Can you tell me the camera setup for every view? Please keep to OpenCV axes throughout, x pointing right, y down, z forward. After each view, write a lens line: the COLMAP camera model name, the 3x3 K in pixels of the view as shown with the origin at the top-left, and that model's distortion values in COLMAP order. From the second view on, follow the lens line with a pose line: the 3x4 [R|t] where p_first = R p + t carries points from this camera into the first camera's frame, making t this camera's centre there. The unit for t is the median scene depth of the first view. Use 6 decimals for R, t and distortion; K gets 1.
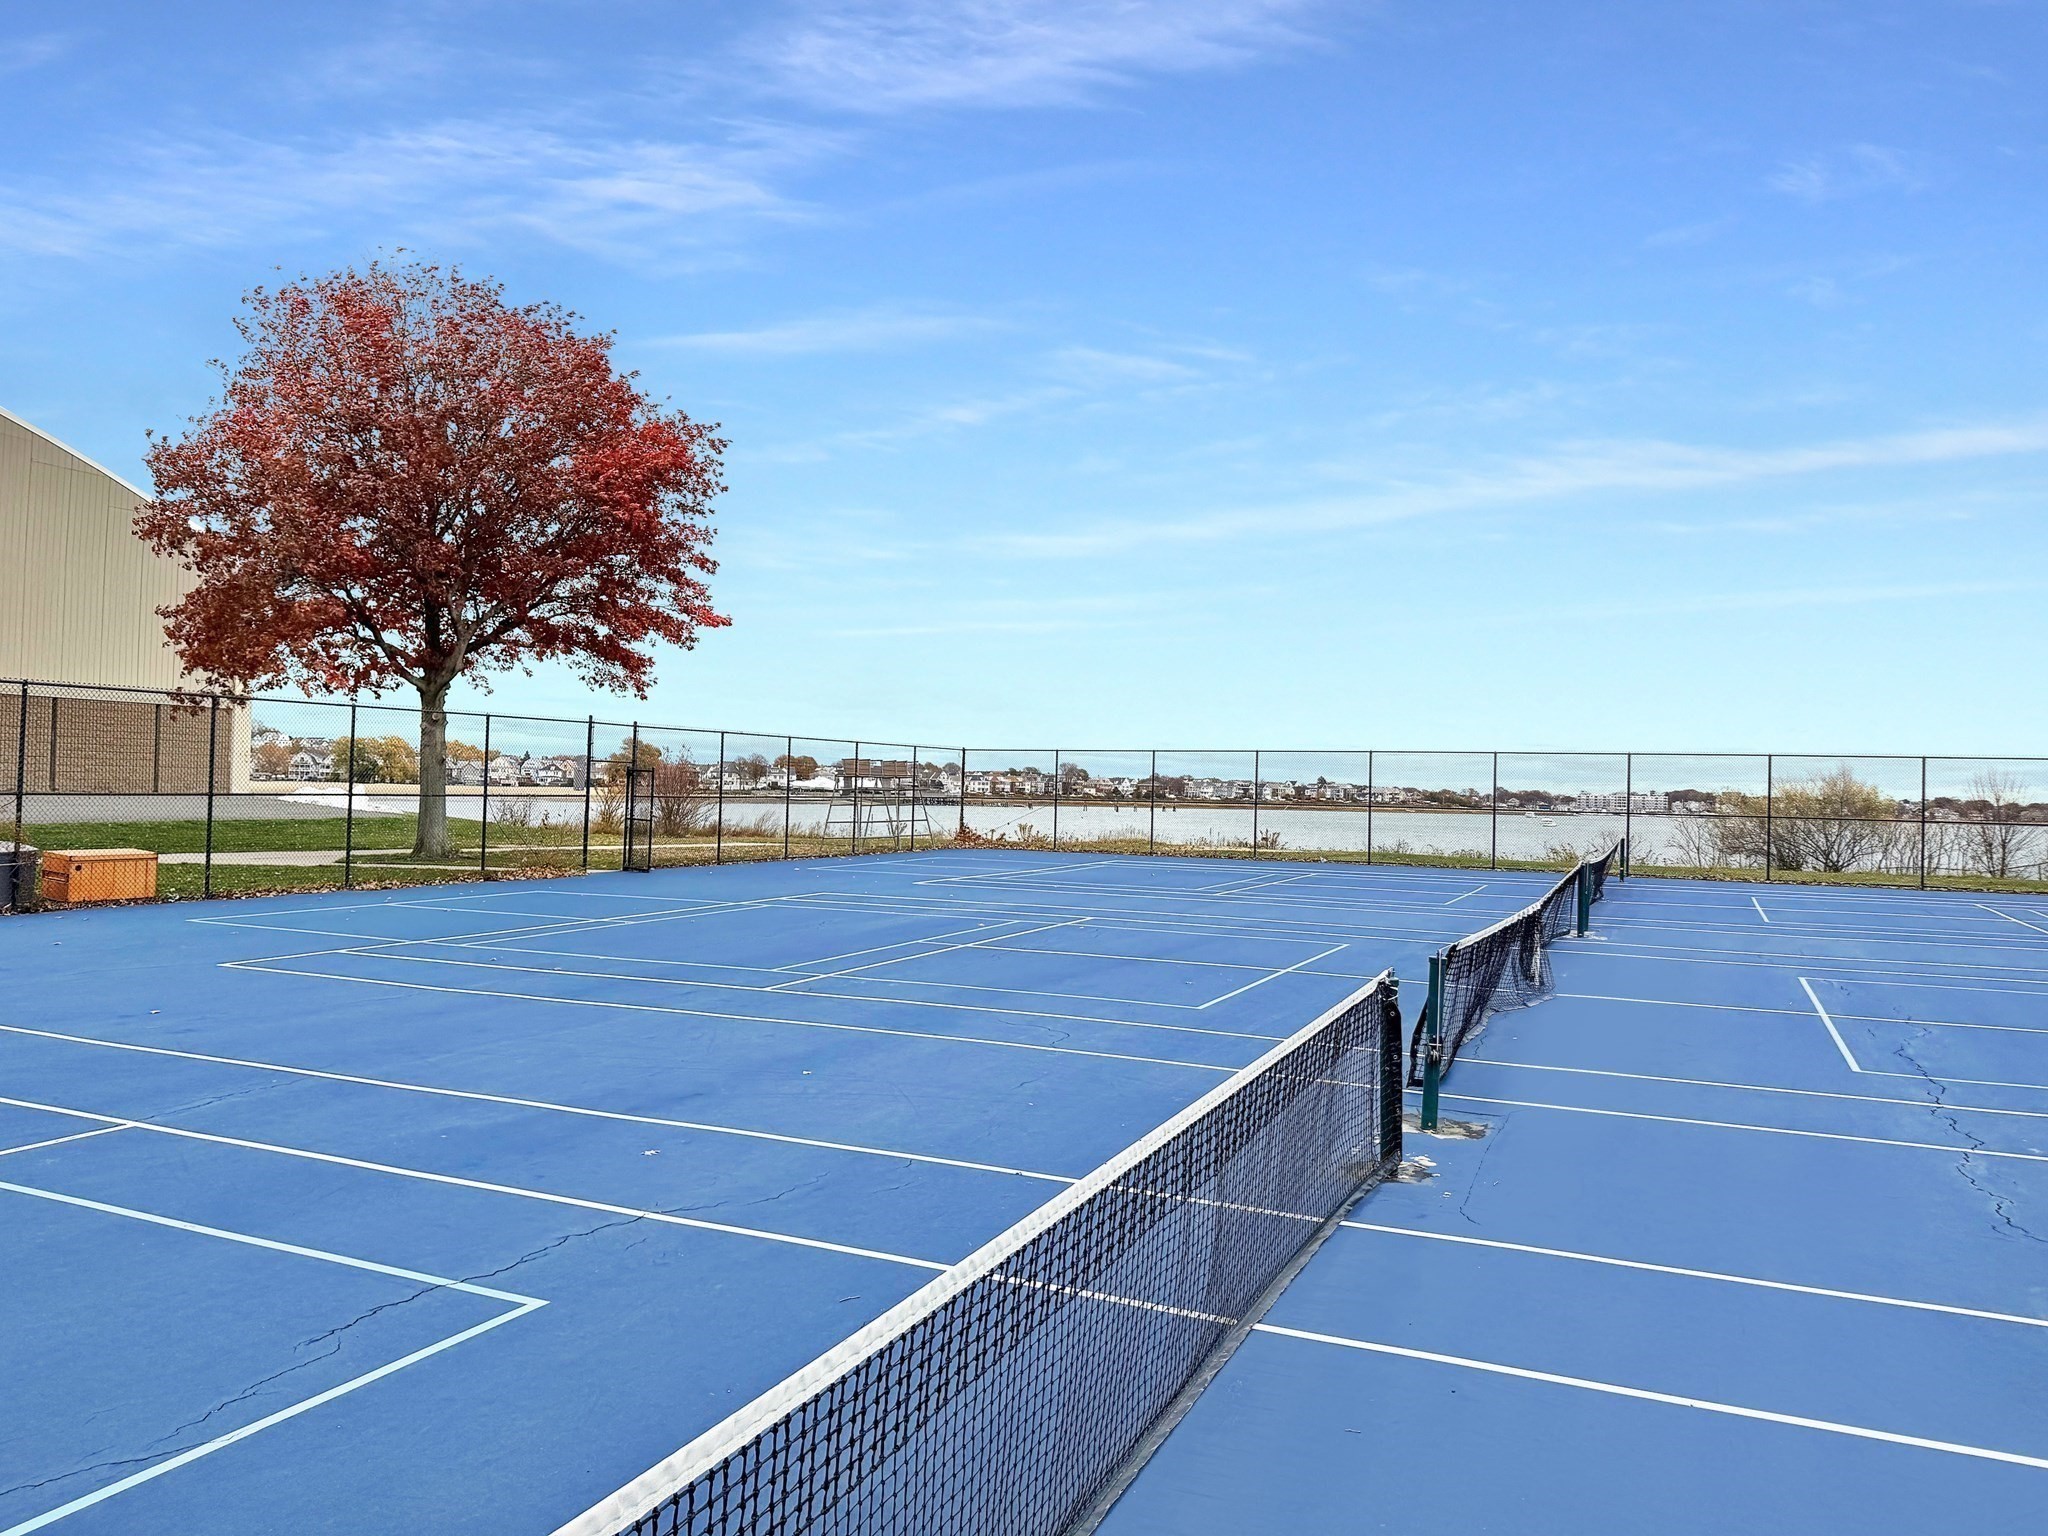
lens RADIAL K [[1412.2, 0, 1024.0], [0, 1412.2, 768.0], [0, 0, 1]] dist [0.044833, -0.000073]
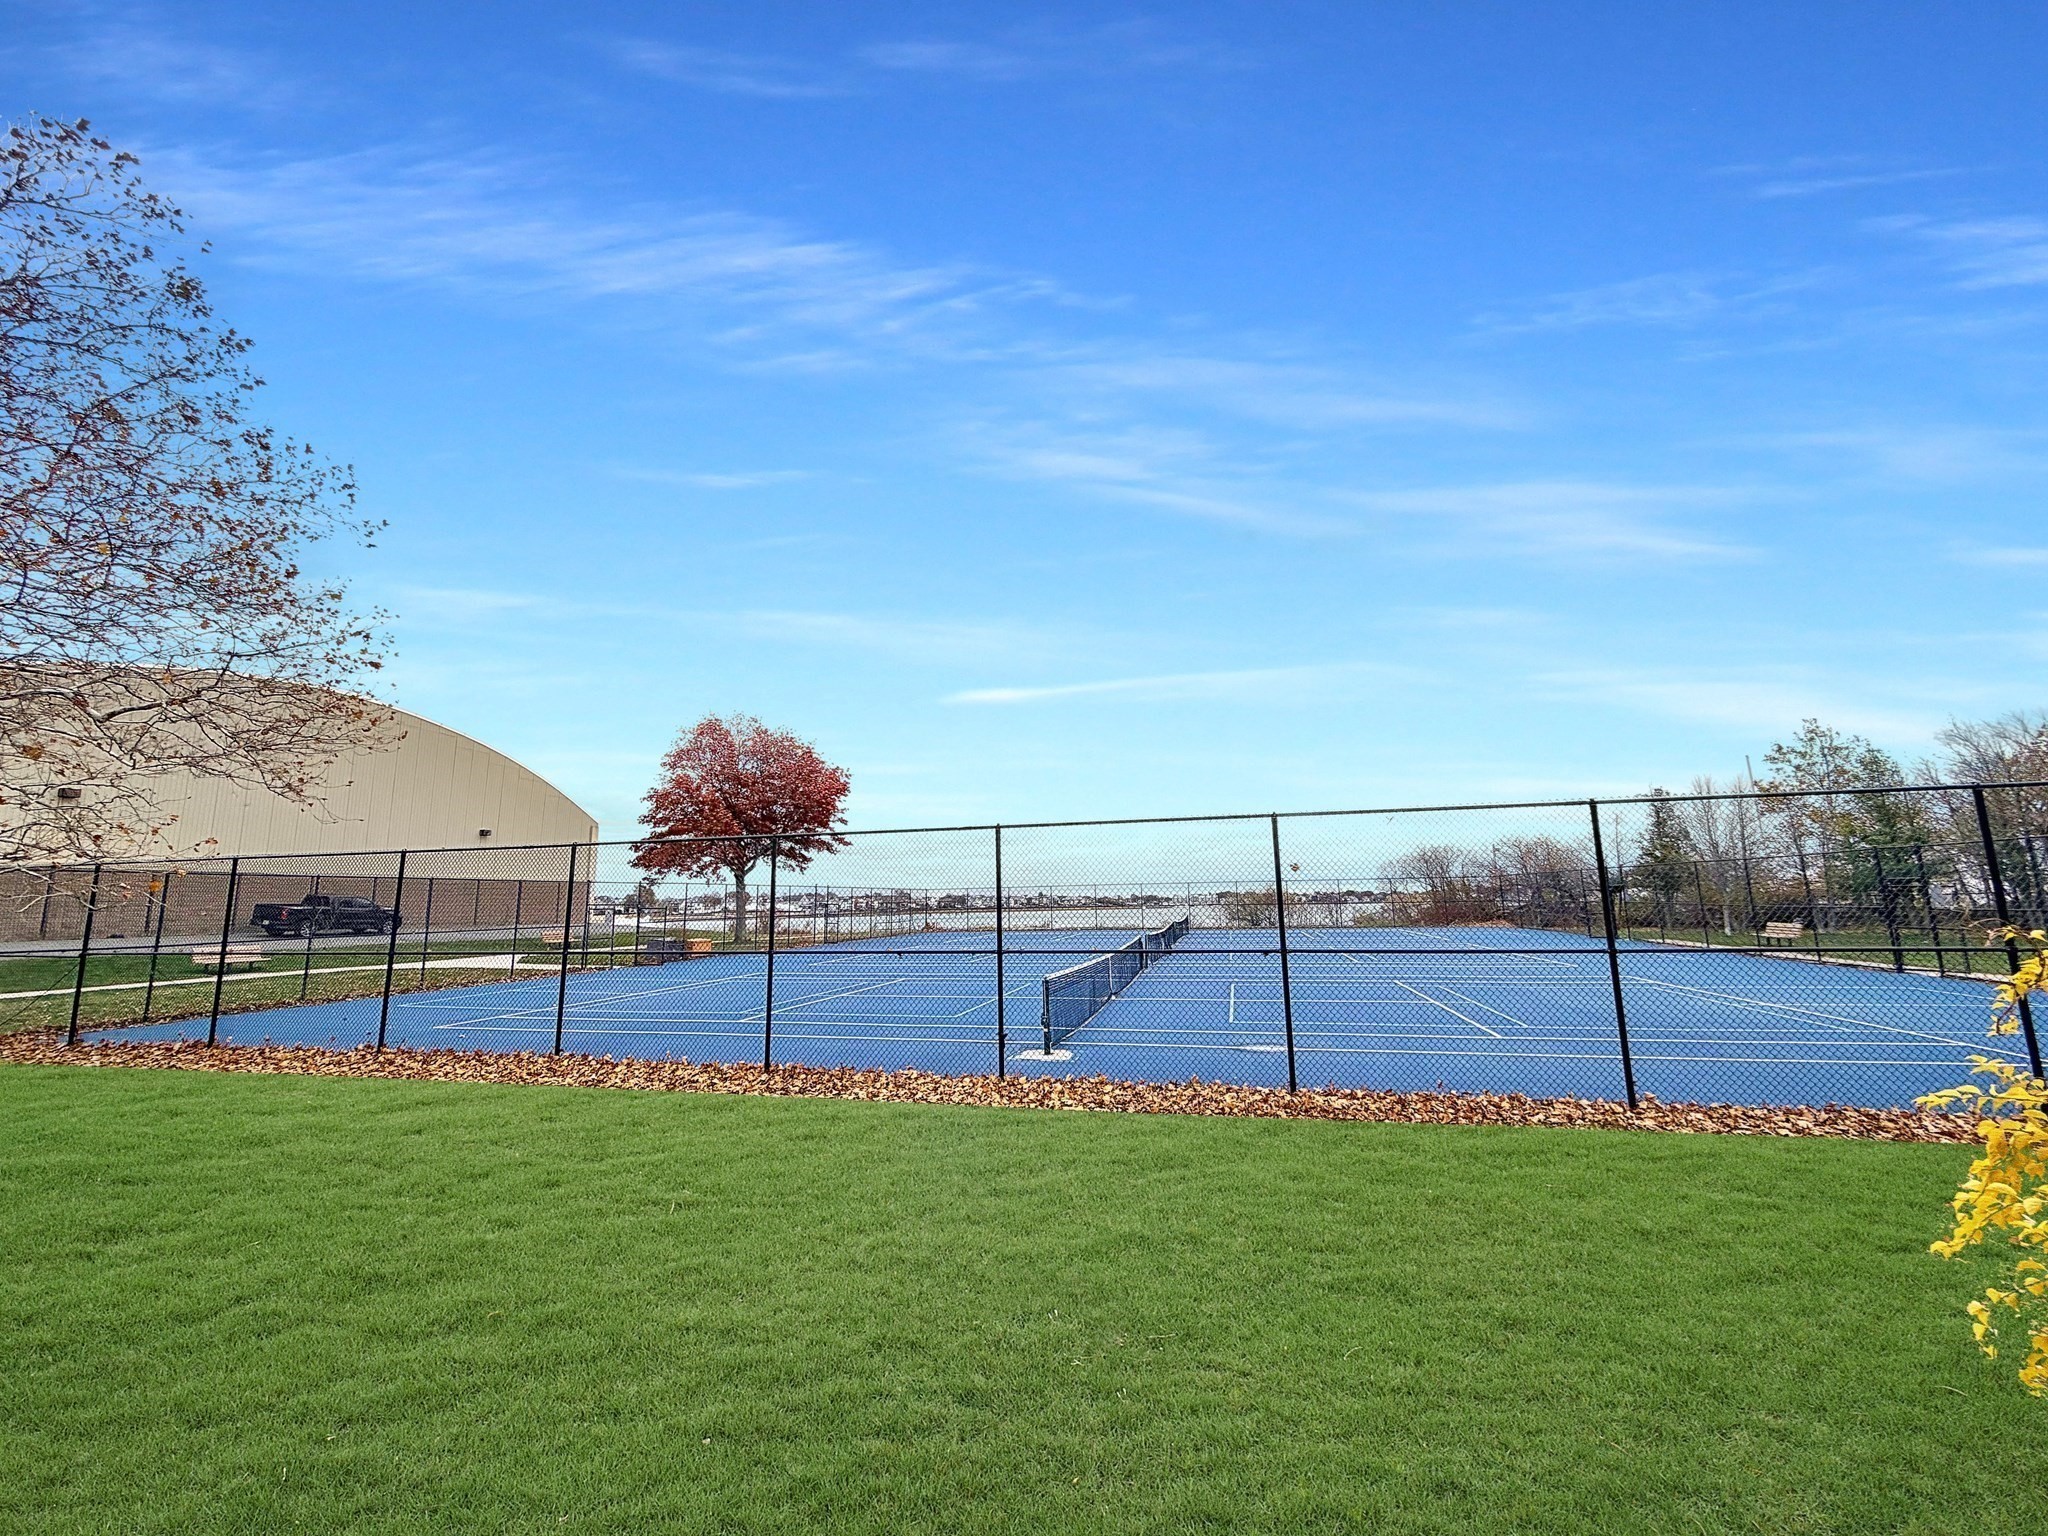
lens RADIAL K [[817.9, 0, 1024.0], [0, 817.9, 768.0], [0, 0, 1]] dist [-0.012837, -0.000037]
pose [[0.980583, -0.009116, 0.195892, -0.145012], [0.037943, 0.988863, -0.143912, -0.010528], [-0.192398, 0.148550, 0.970008, -0.393524]]
